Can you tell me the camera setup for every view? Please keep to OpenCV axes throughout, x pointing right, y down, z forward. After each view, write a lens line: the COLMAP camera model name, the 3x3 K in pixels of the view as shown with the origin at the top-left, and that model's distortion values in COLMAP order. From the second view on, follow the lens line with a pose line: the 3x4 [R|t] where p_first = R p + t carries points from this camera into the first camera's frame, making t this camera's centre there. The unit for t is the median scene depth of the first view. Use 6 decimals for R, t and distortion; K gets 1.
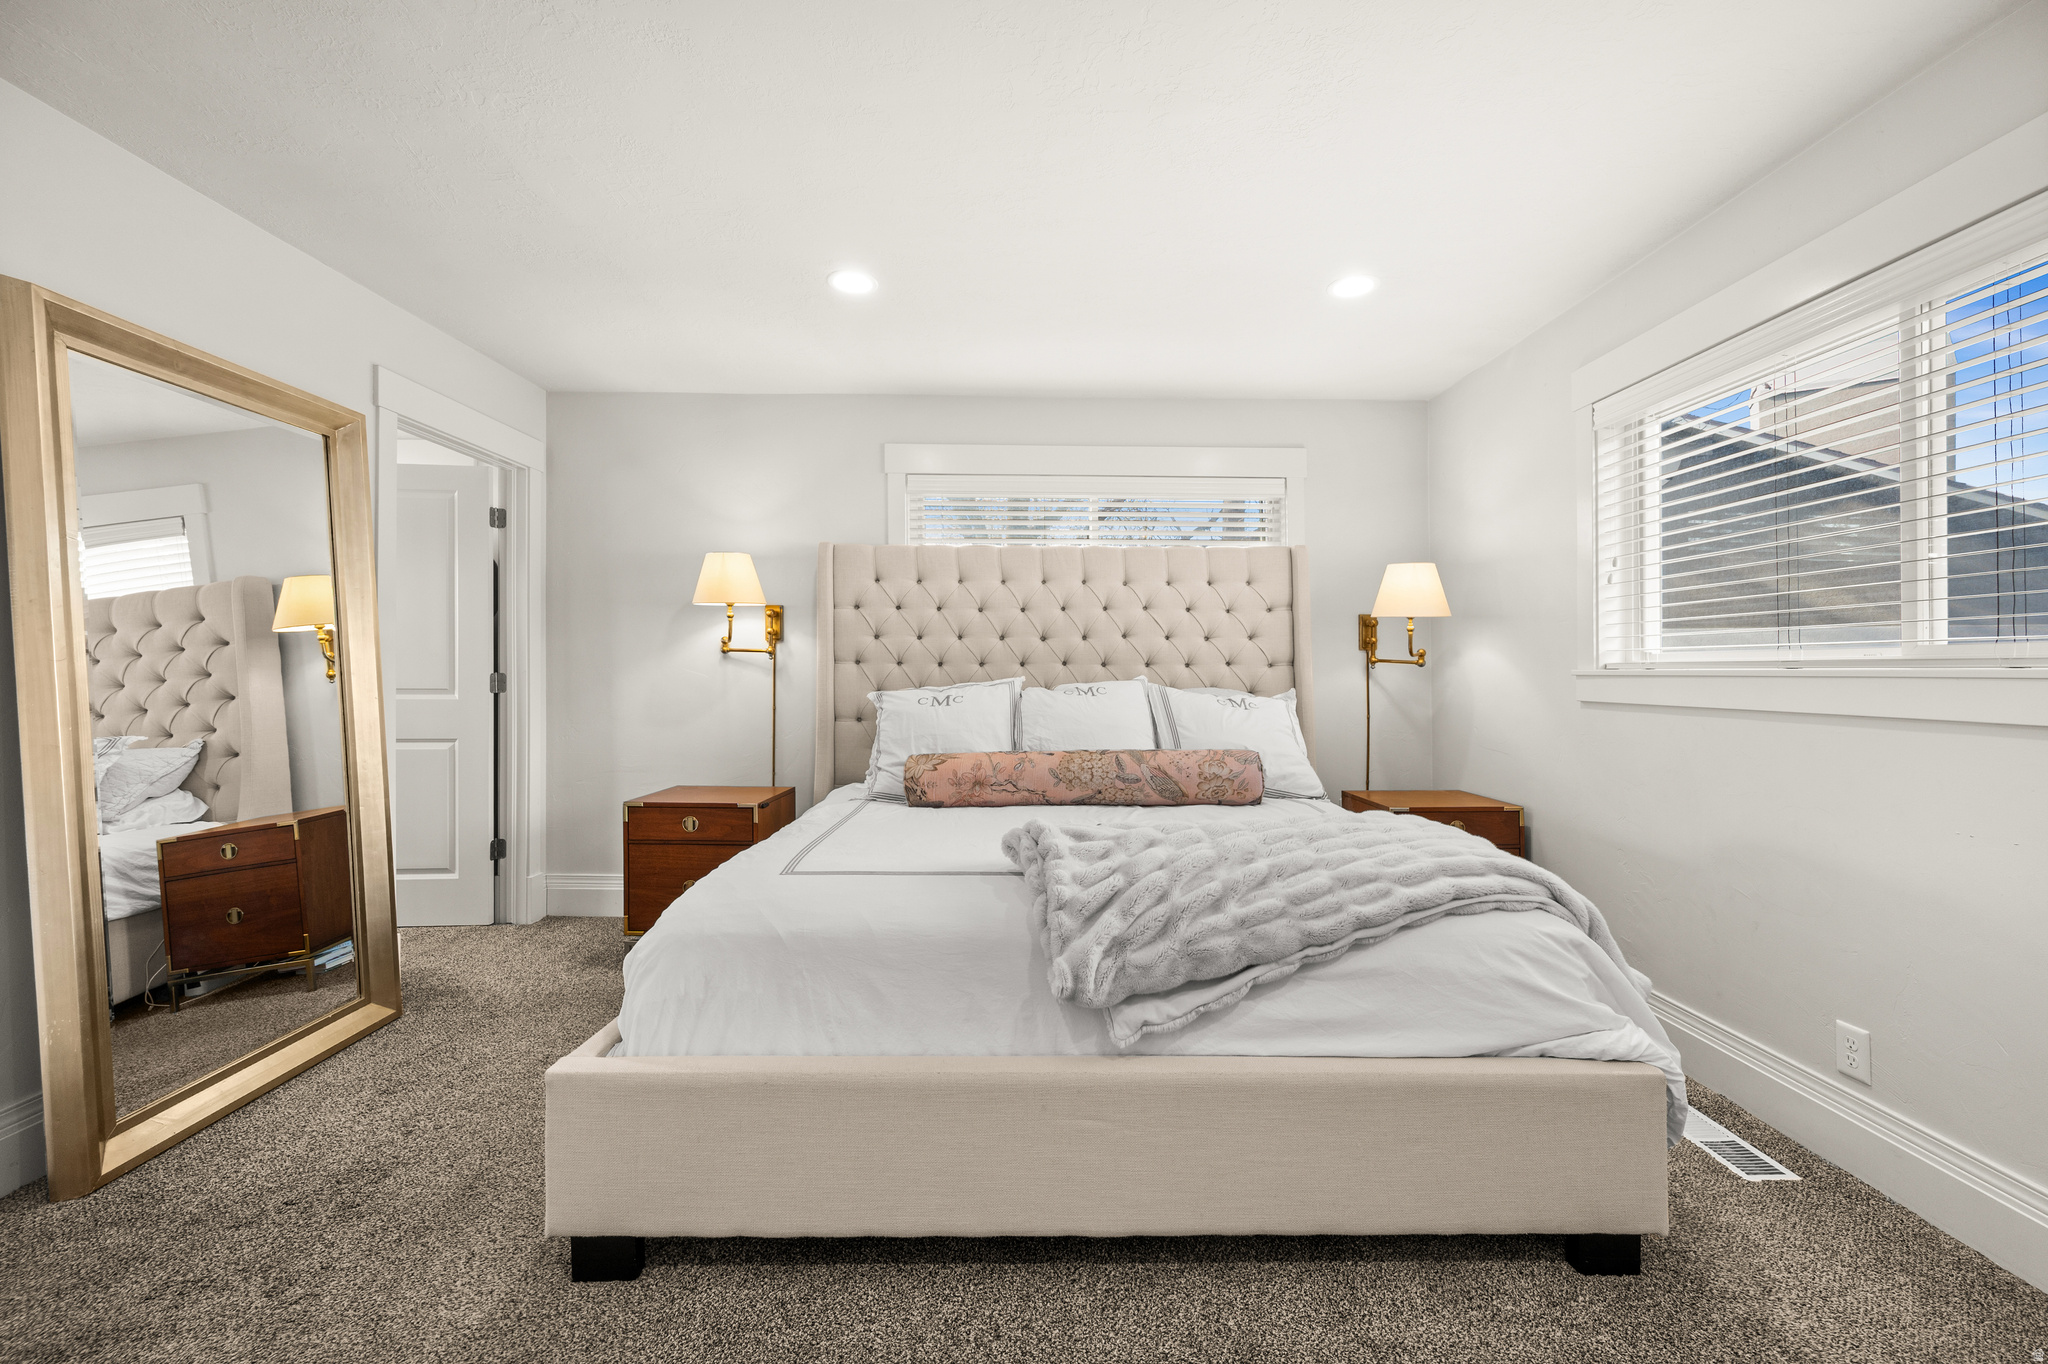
lens RADIAL K [[818.6, 0, 1021.2], [0, 818.6, 661.4], [0, 0, 1]] dist [-0.002683, 0.000472]
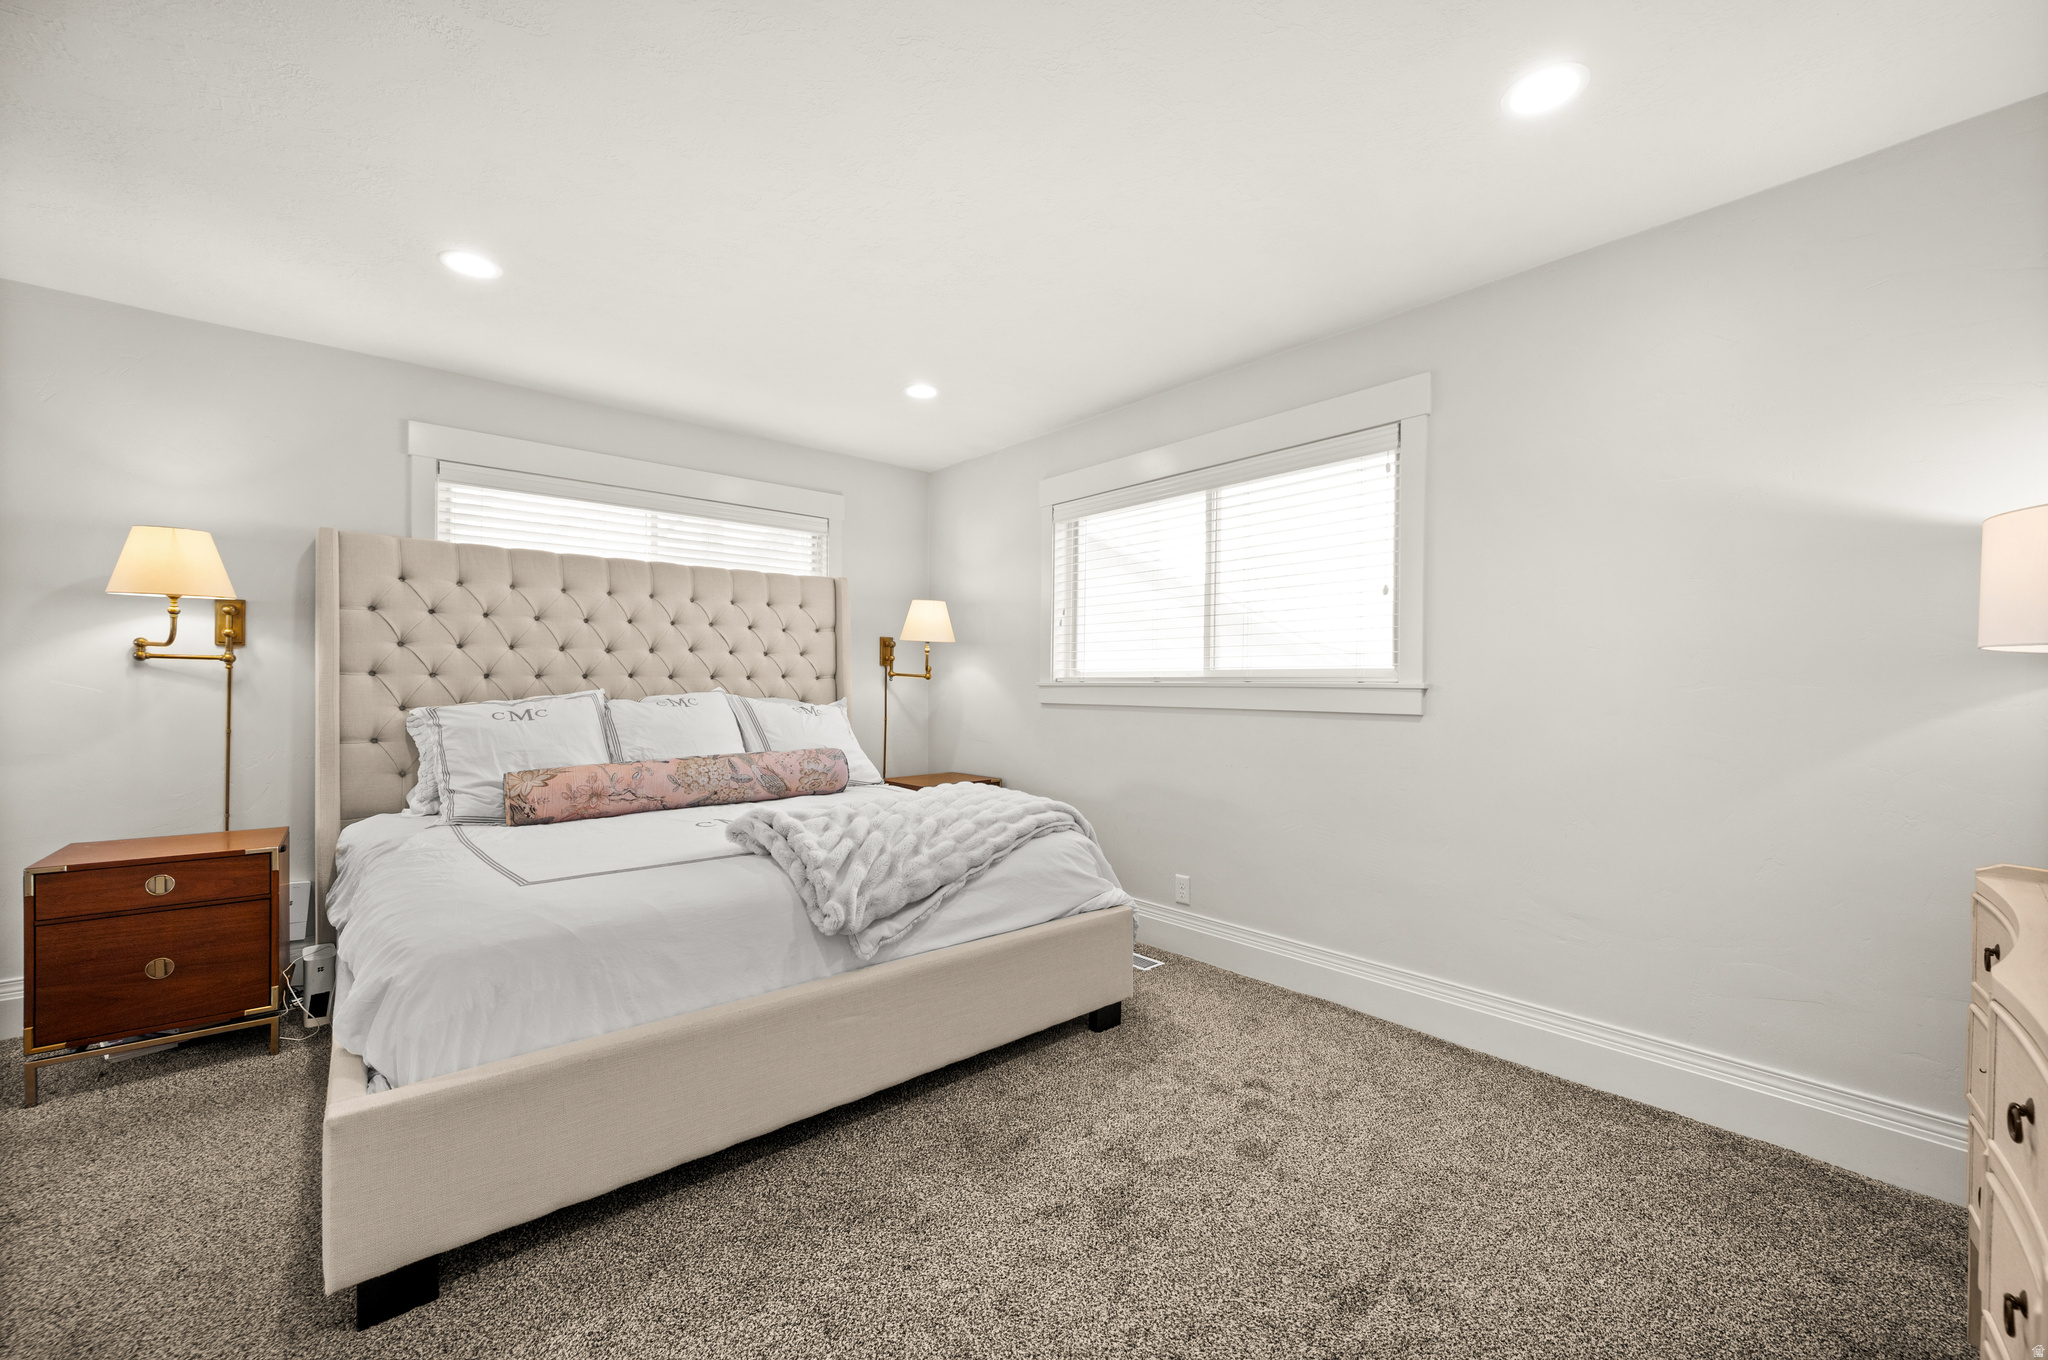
lens RADIAL K [[822.4, 0, 1030.7], [0, 822.4, 687.6], [0, 0, 1]] dist [0.000420, -0.001395]
pose [[0.754926, -0.004980, 0.655792, -0.345080], [-0.008552, 0.999811, 0.017438, -0.006699], [-0.655755, -0.018773, 0.754741, -0.128495]]
